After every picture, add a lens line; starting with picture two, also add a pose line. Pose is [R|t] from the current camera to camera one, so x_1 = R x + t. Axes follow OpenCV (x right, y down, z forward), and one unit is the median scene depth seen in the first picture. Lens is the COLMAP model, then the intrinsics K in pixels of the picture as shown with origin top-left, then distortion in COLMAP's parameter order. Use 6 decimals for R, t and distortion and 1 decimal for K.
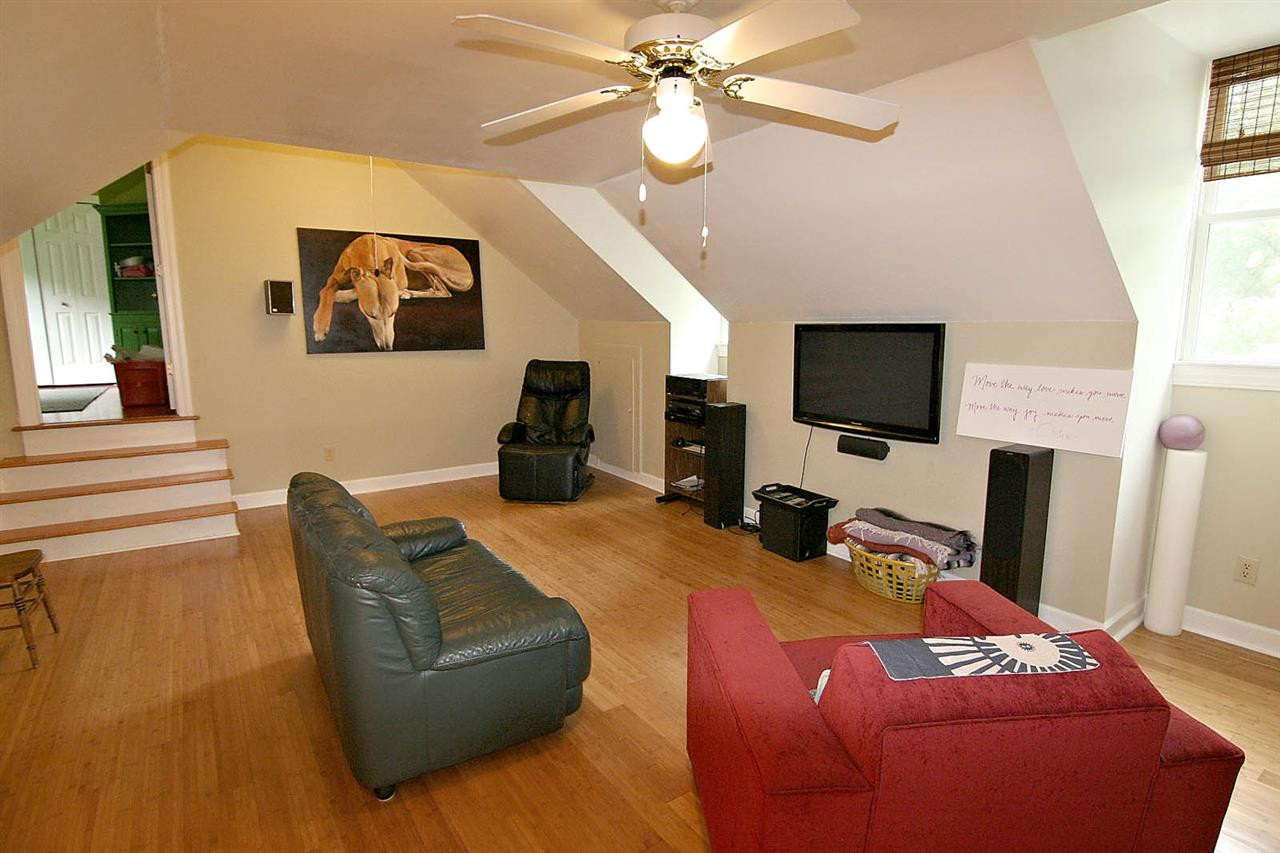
lens RADIAL K [[653.9, 0, 641.8], [0, 653.9, 426.2], [0, 0, 1]] dist [-0.006386, -0.002870]
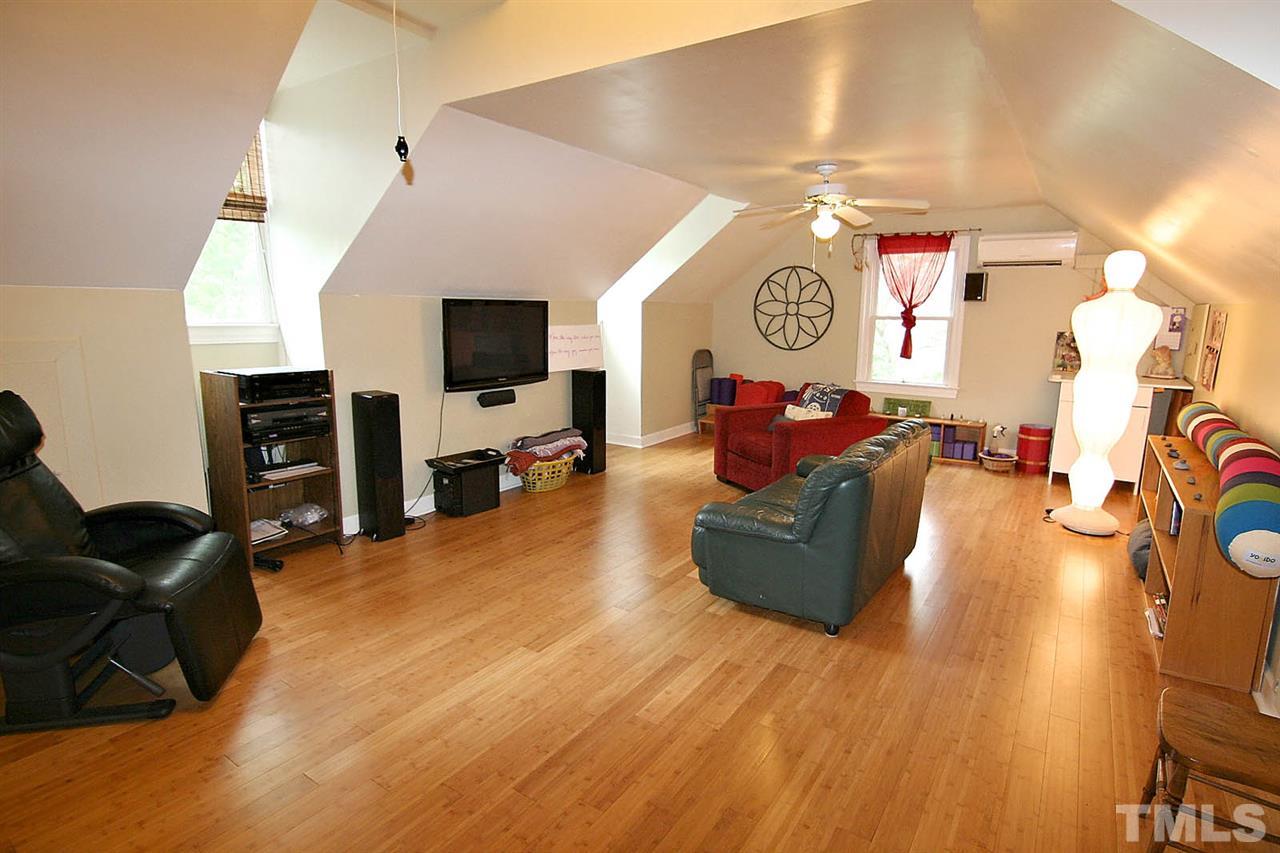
lens RADIAL K [[653.9, 0, 639.3], [0, 653.9, 429.7], [0, 0, 1]] dist [-0.006386, -0.002870]
pose [[-0.371549, -0.163838, 0.913843, -0.930189], [0.136221, 0.964033, 0.228221, -0.159937], [-0.918365, 0.209280, -0.335867, 1.186472]]
